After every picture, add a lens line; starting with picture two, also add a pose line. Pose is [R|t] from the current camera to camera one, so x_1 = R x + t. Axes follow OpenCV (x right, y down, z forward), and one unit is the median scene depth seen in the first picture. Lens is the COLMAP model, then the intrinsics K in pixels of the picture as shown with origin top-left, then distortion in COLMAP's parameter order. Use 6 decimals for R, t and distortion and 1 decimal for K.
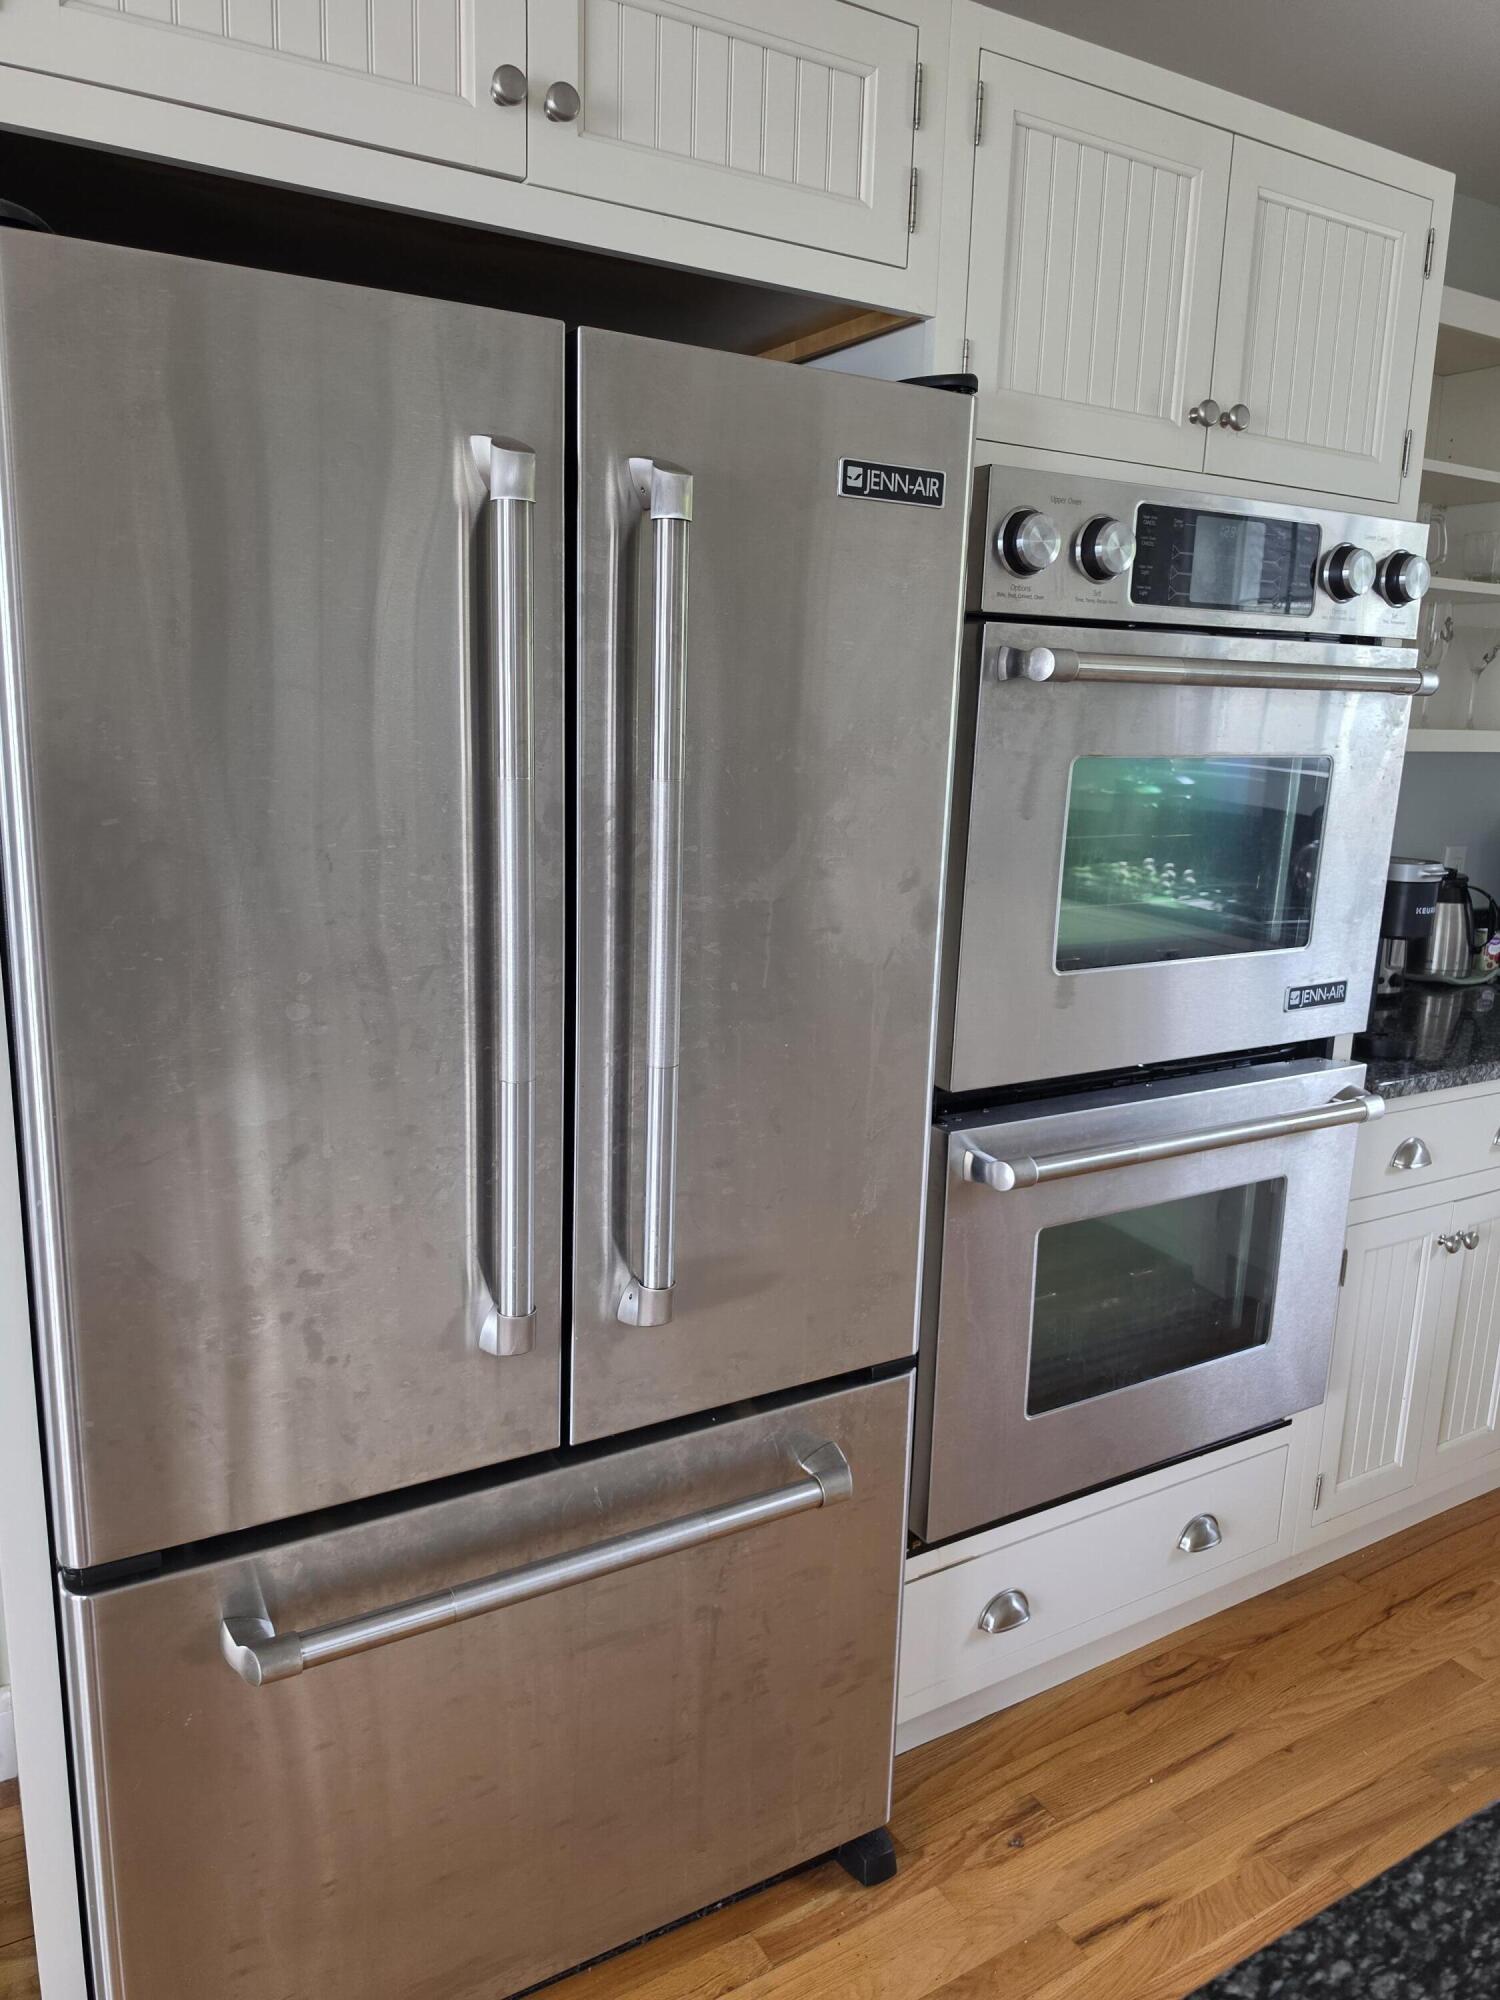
lens RADIAL K [[1380.2, 0, 750.0], [0, 1380.2, 1000.0], [0, 0, 1]] dist [0.074639, -0.122050]
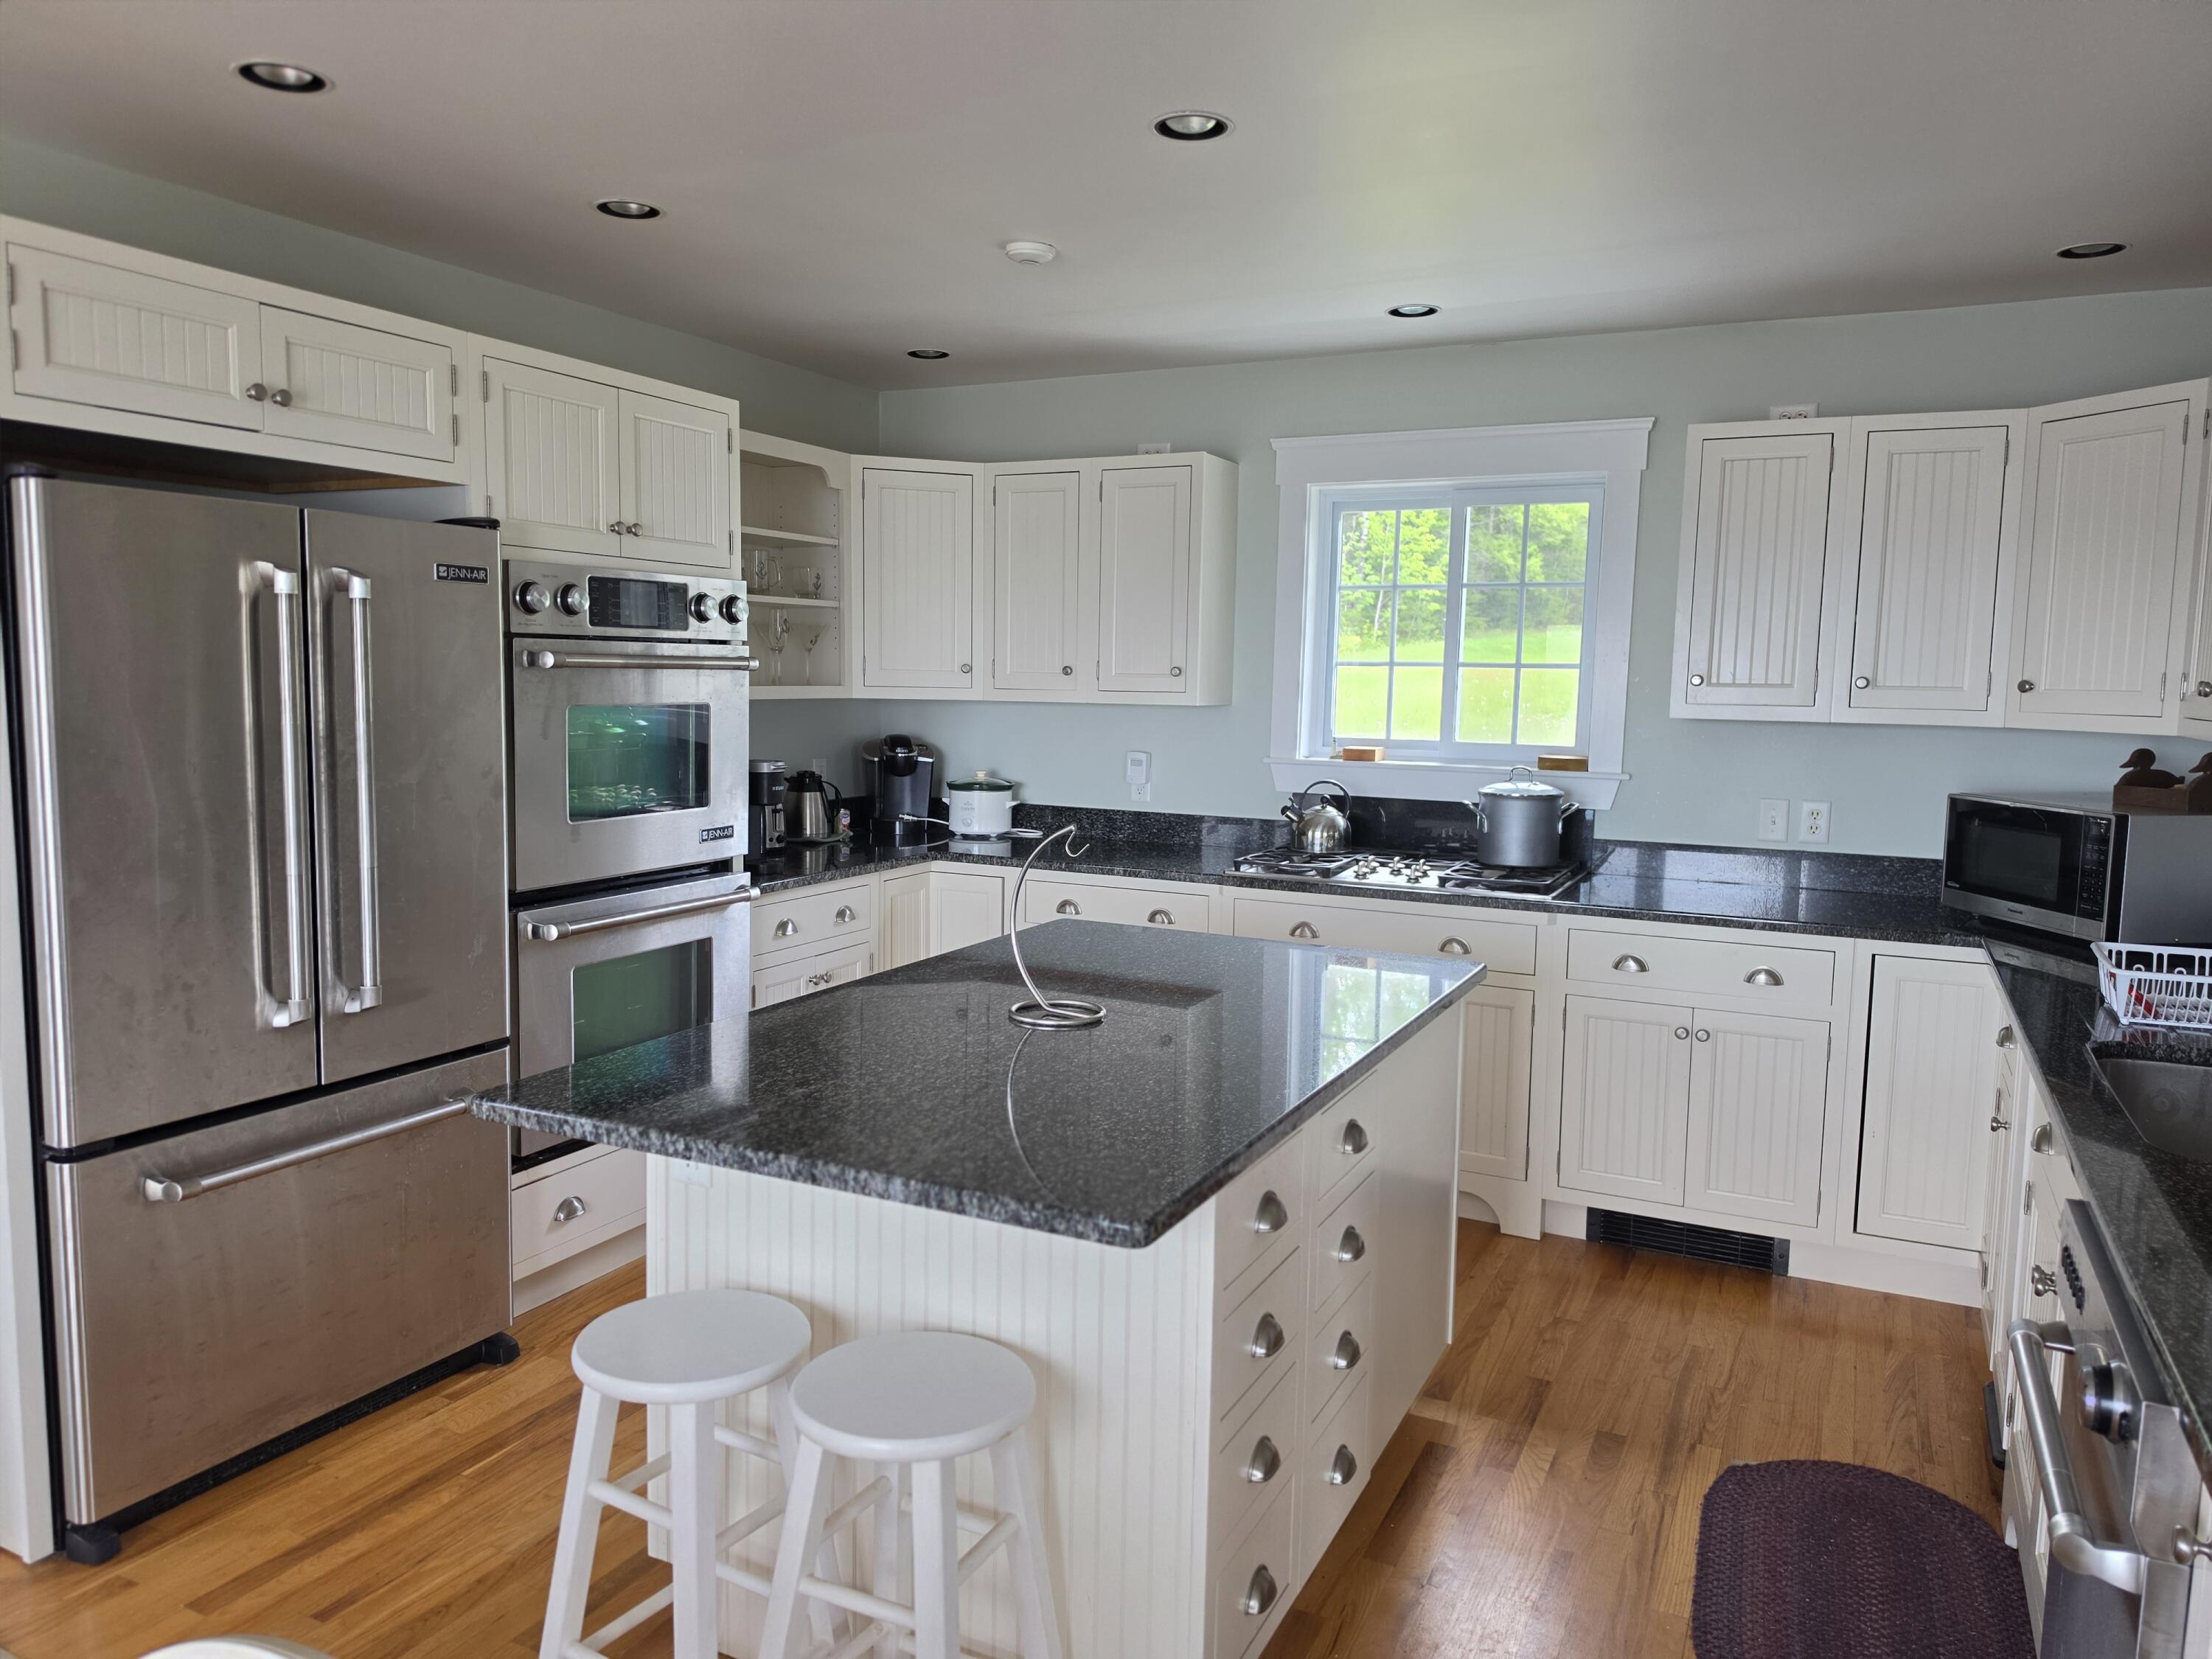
lens RADIAL K [[1526.6, 0, 1106.0], [0, 1526.6, 829.5], [0, 0, 1]] dist [0.074639, -0.122050]
pose [[0.835045, -0.070318, 0.545670, -0.291025], [0.120769, 0.991037, -0.057103, 0.187646], [-0.536763, 0.113584, 0.836052, -1.058122]]
